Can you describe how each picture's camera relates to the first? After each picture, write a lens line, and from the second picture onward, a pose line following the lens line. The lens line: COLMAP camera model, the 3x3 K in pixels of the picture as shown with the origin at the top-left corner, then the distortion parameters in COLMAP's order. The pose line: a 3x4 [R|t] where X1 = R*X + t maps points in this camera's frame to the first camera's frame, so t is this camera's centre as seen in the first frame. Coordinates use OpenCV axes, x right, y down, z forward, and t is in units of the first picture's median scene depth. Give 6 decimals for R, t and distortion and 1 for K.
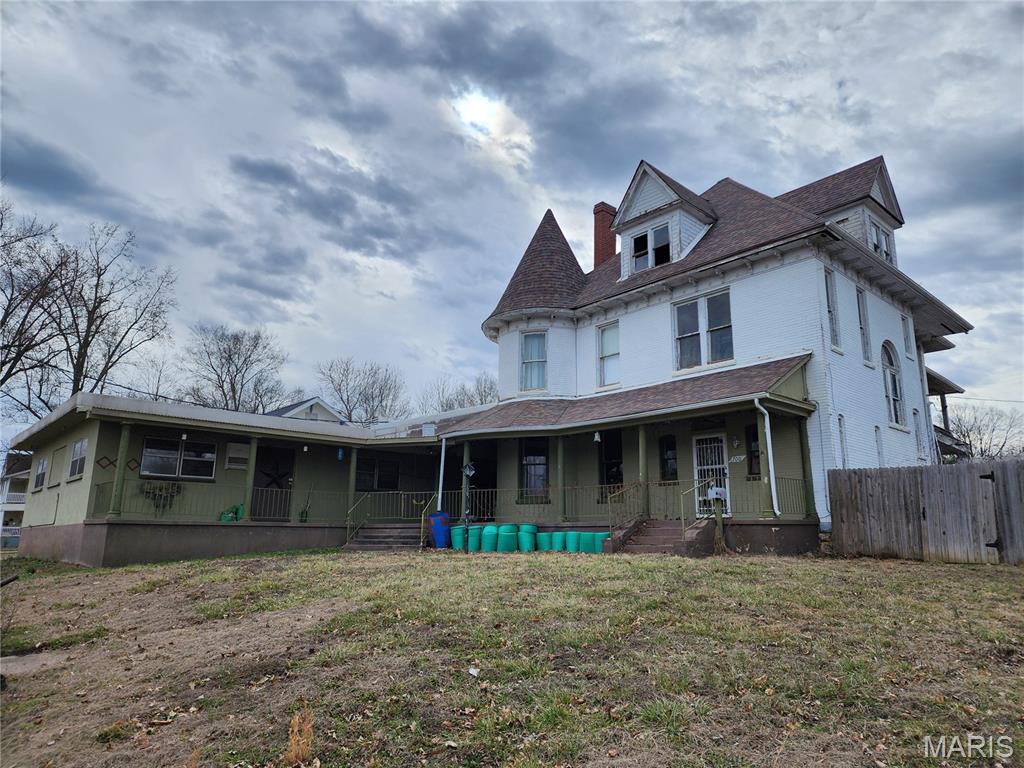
lens RADIAL K [[684.4, 0, 516.3], [0, 684.4, 383.9], [0, 0, 1]] dist [0.054788, -0.043598]
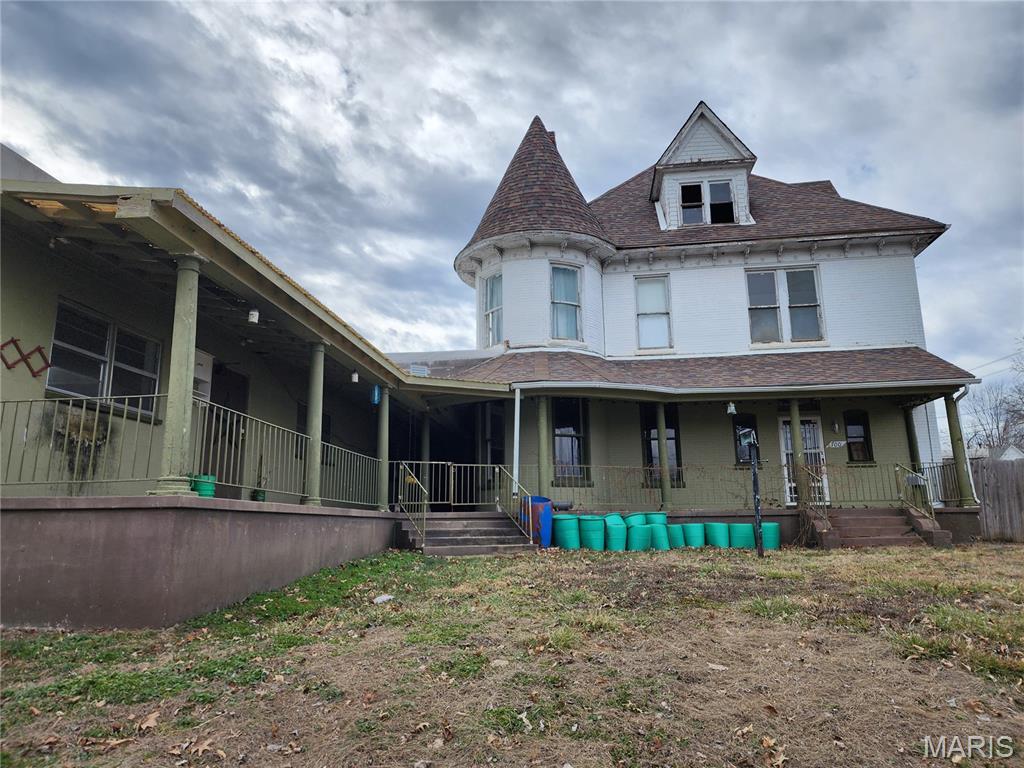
lens RADIAL K [[684.4, 0, 511.1], [0, 684.4, 386.1], [0, 0, 1]] dist [0.054788, -0.043598]
pose [[0.749009, 0.117369, 0.652081, -0.572271], [-0.128807, 0.991202, -0.030454, 0.101856], [-0.649918, -0.061182, 0.757537, 0.499947]]
